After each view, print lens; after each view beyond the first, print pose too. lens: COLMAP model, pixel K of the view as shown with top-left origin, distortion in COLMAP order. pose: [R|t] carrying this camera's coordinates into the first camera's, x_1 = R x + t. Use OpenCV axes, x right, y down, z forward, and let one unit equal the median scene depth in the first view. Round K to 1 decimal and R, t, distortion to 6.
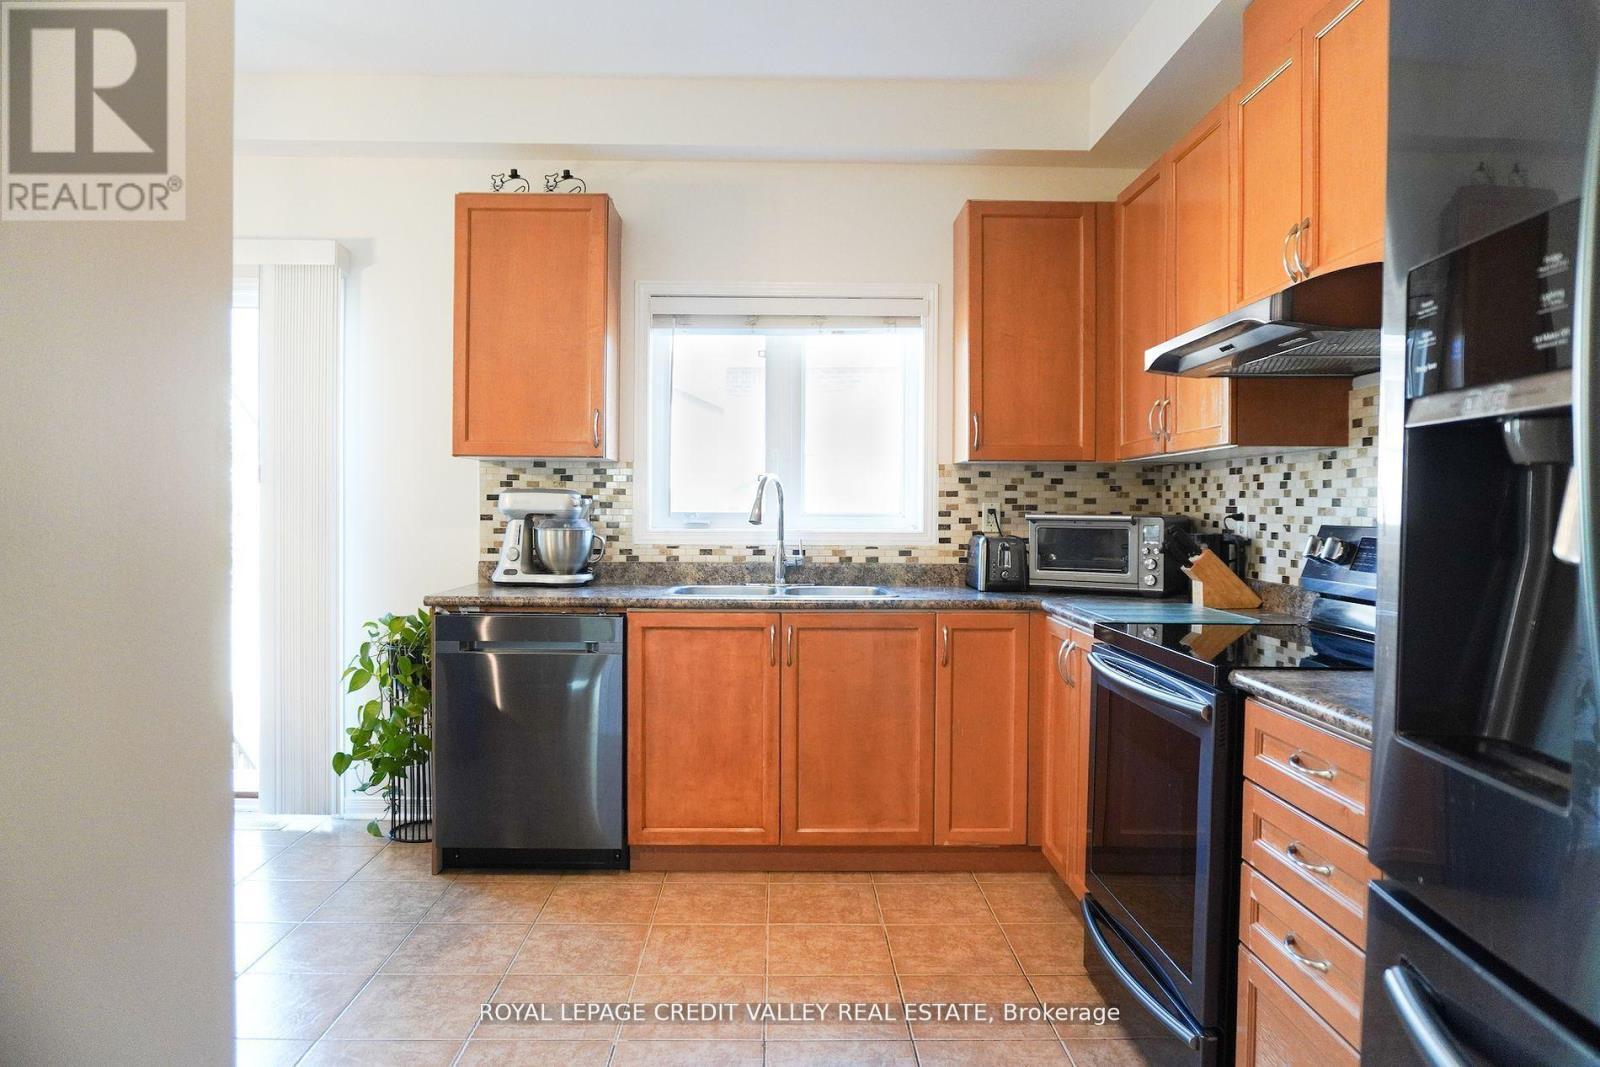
lens RADIAL K [[1068.6, 0, 800.0], [0, 1068.6, 533.5], [0, 0, 1]] dist [-0.052978, 0.027356]
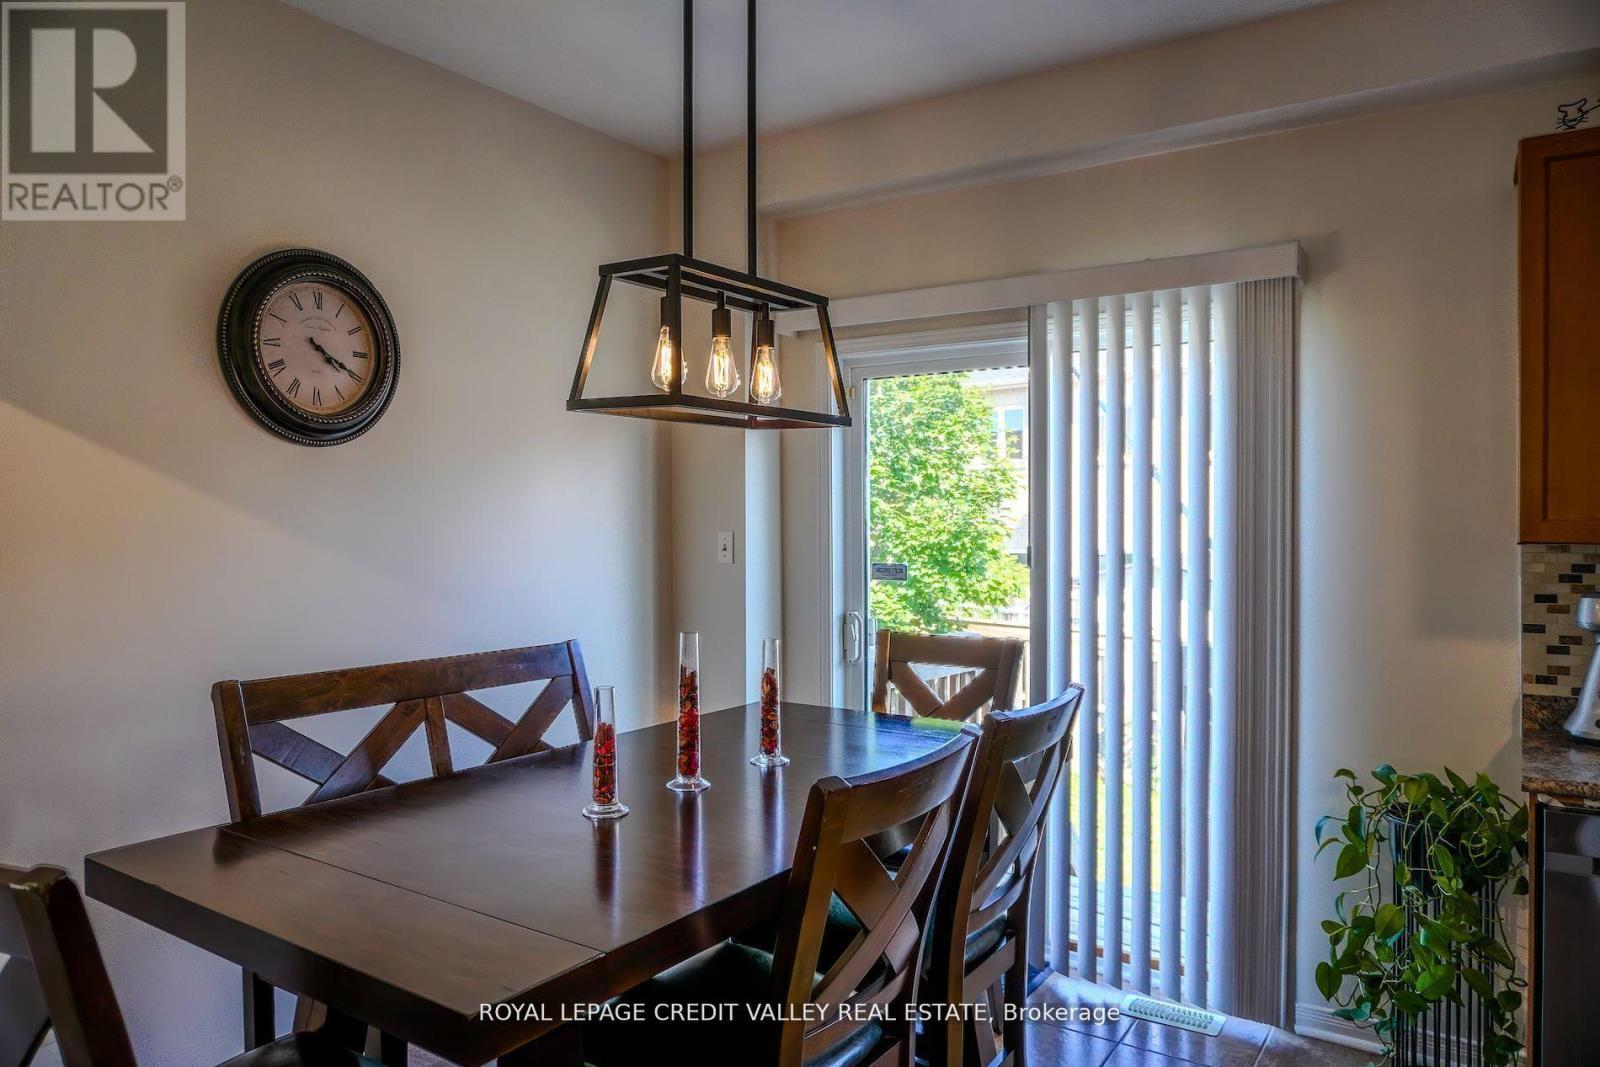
lens RADIAL K [[1068.6, 0, 800.0], [0, 1068.6, 533.5], [0, 0, 1]] dist [-0.052978, 0.027356]
pose [[0.813631, -0.005358, -0.581357, -0.298594], [-0.003503, 0.999894, -0.014118, -0.065837], [0.581371, 0.013523, 0.813526, 0.212746]]
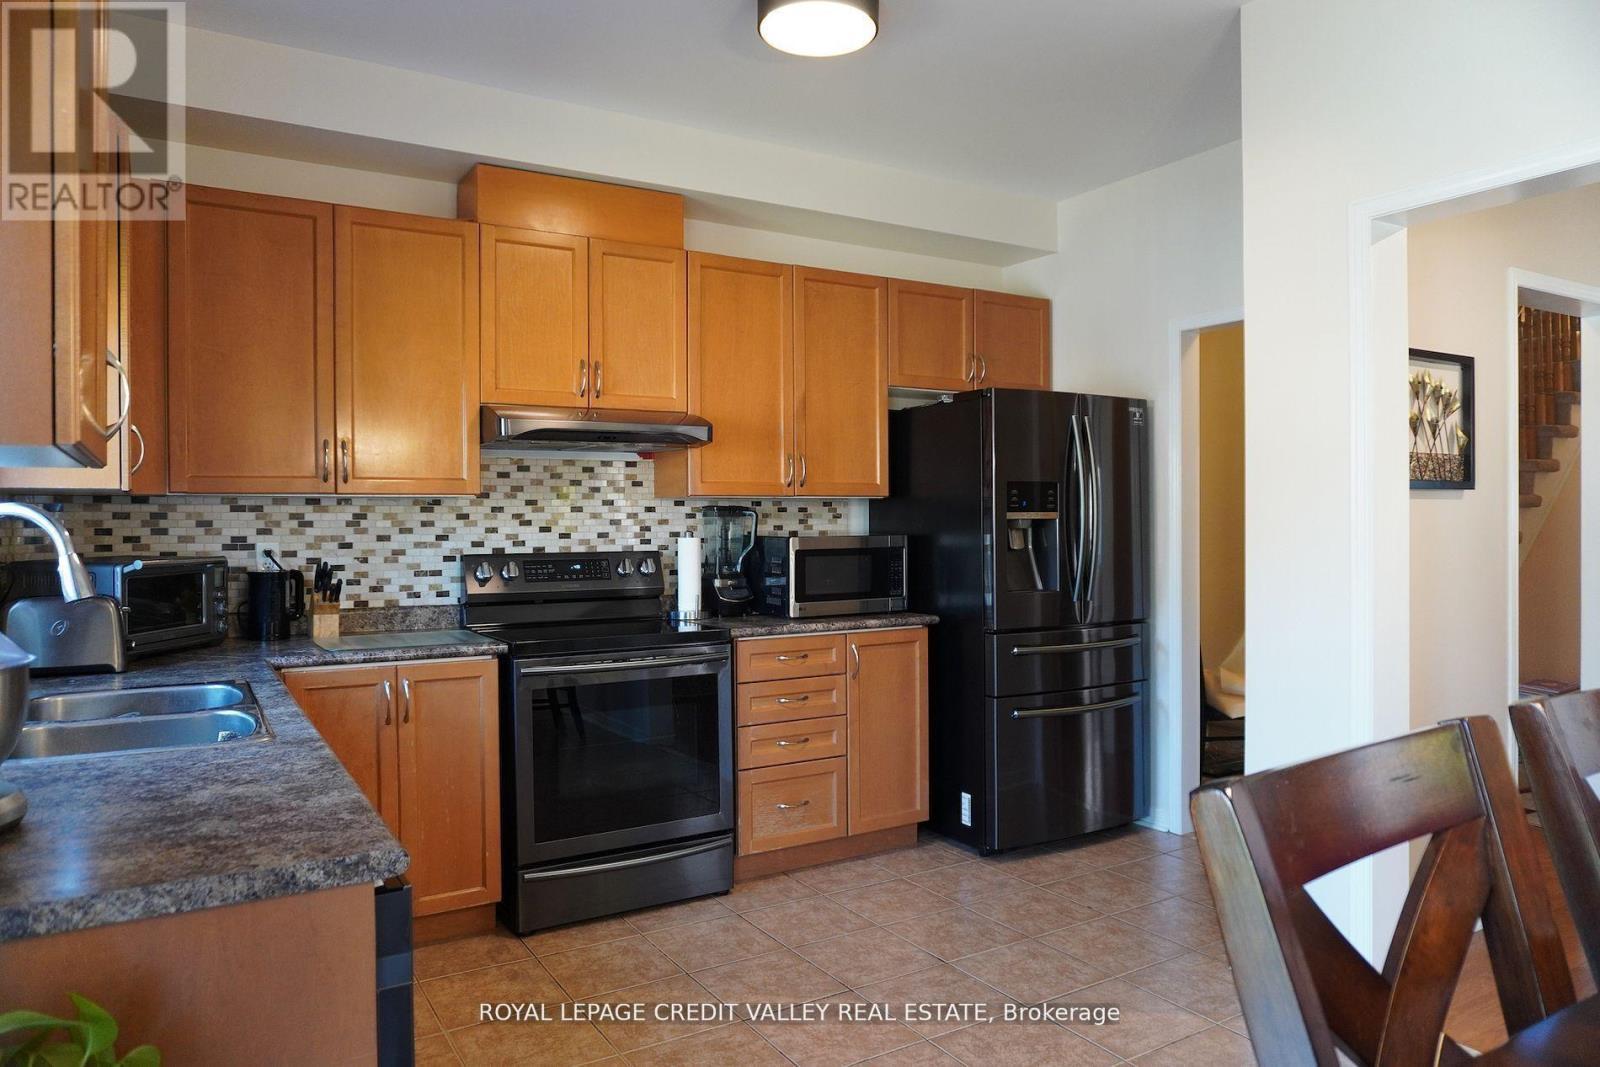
lens RADIAL K [[1082.0, 0, 800.0], [0, 1082.0, 533.5], [0, 0, 1]] dist [-0.004376, 0.000463]
pose [[-0.506578, -0.019522, 0.861973, -0.661416], [0.020676, 0.999181, 0.034781, -0.053323], [-0.861946, 0.035441, -0.505760, 0.947204]]
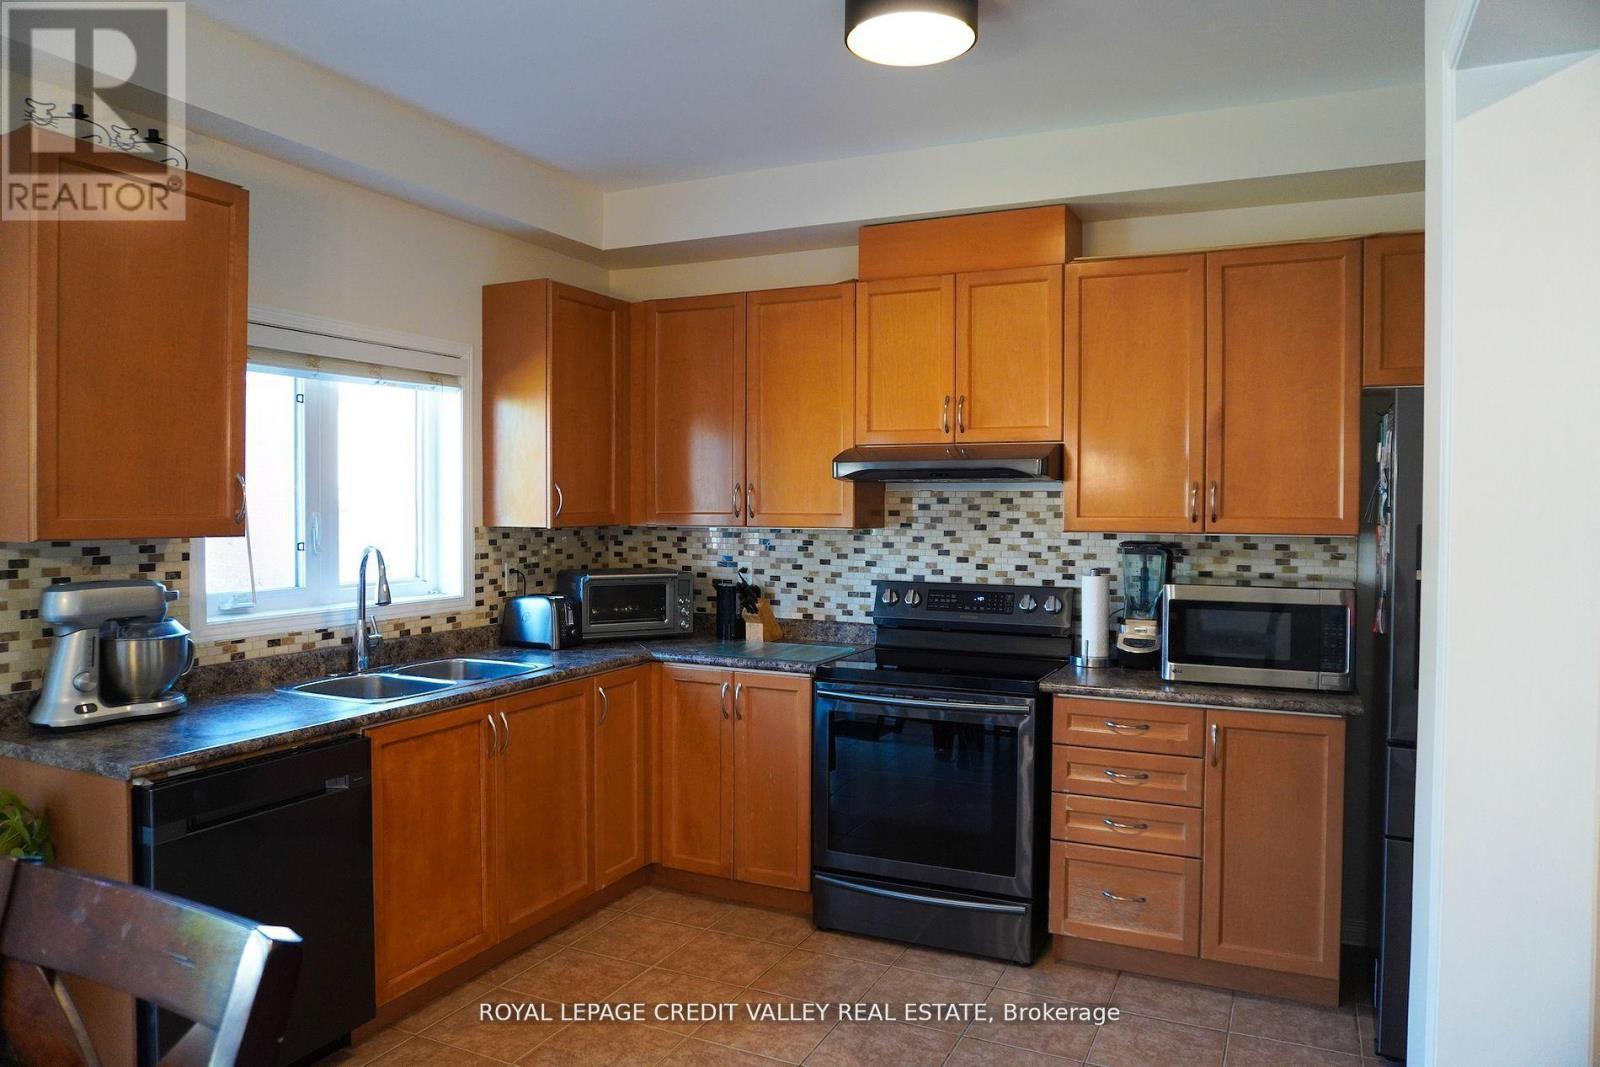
lens RADIAL K [[1089.6, 0, 800.0], [0, 1089.6, 533.5], [0, 0, 1]] dist [-0.069588, 0.076887]
pose [[0.442483, -0.030130, 0.896271, -0.669128], [0.018777, 0.999528, 0.024332, -0.081266], [-0.896580, 0.006063, 0.442840, 0.294638]]
